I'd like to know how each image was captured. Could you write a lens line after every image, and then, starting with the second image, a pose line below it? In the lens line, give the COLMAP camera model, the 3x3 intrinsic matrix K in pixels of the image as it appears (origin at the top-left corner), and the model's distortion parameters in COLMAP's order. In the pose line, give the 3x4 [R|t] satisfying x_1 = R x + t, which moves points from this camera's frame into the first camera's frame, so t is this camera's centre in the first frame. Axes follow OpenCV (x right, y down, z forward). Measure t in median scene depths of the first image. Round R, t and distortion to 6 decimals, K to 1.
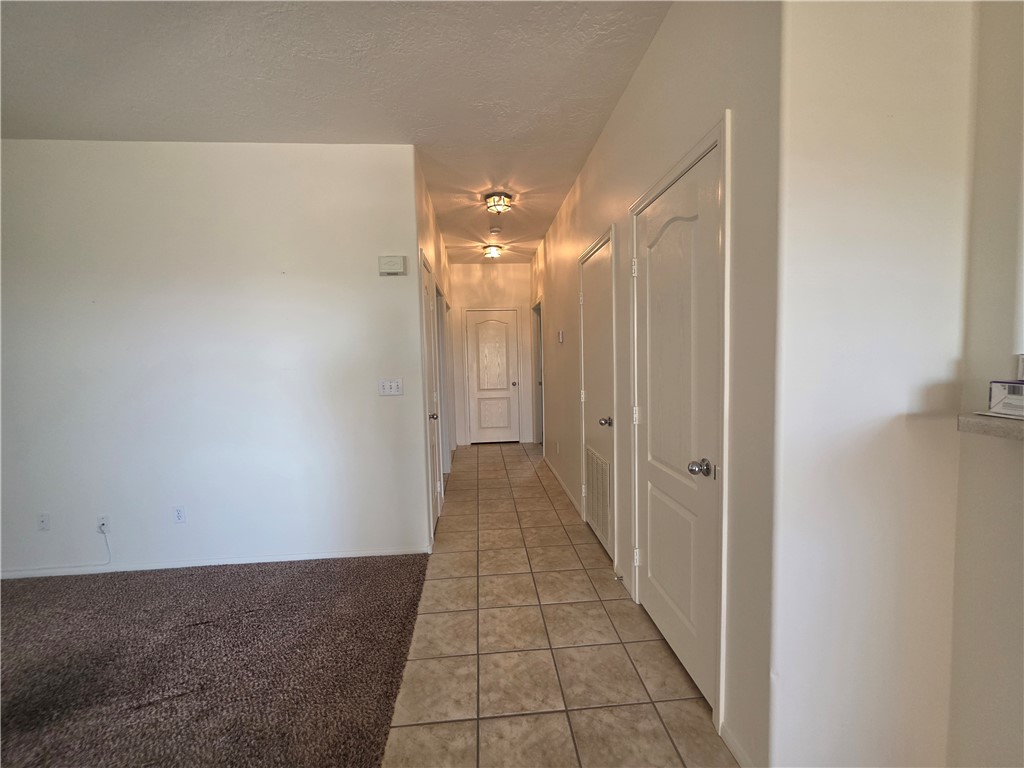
lens RADIAL K [[410.5, 0, 511.8], [0, 410.5, 382.7], [0, 0, 1]] dist [0.000524, 0.000007]
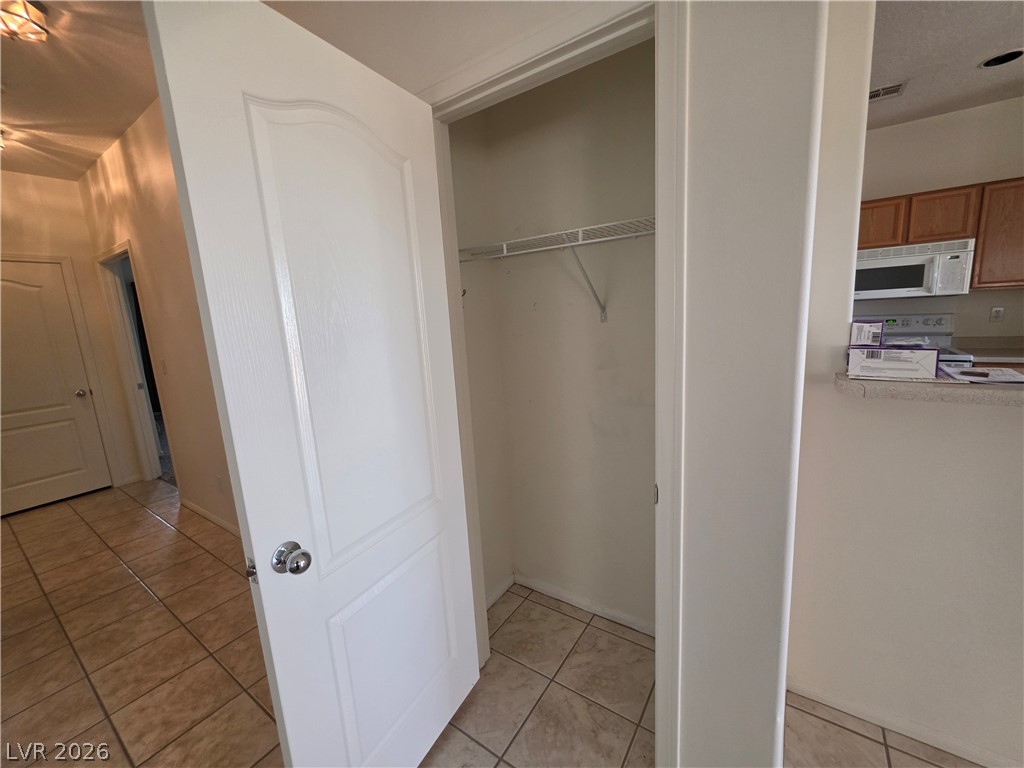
lens RADIAL K [[410.5, 0, 511.8], [0, 410.5, 382.7], [0, 0, 1]] dist [0.000524, 0.000007]
pose [[0.635168, -0.143112, 0.759000, -0.077577], [0.091804, 0.989706, 0.109787, -0.032639], [-0.766899, -0.000054, 0.641768, 0.279181]]
